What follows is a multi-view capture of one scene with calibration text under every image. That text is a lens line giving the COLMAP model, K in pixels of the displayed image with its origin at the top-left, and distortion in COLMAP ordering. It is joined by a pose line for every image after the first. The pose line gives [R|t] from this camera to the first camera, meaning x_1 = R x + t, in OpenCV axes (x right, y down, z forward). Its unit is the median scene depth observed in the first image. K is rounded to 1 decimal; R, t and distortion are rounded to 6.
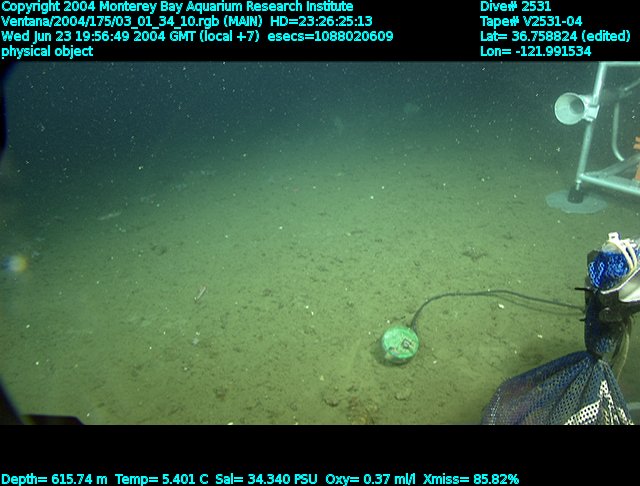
lens RADIAL K [[423.9, 0, 339.2], [0, 423.9, 251.2], [0, 0, 1]] dist [-0.178459, 0.122387]
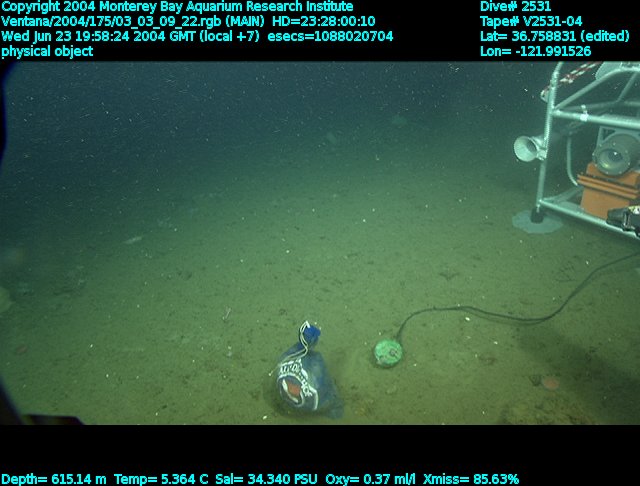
lens RADIAL K [[422.0, 0, 321.8], [0, 422.0, 262.3], [0, 0, 1]] dist [-0.169969, 0.097313]
pose [[0.998297, -0.046176, -0.035637, -0.004168], [0.047692, 0.997938, 0.042954, -0.102539], [0.033580, -0.044581, 0.998441, -0.247423]]
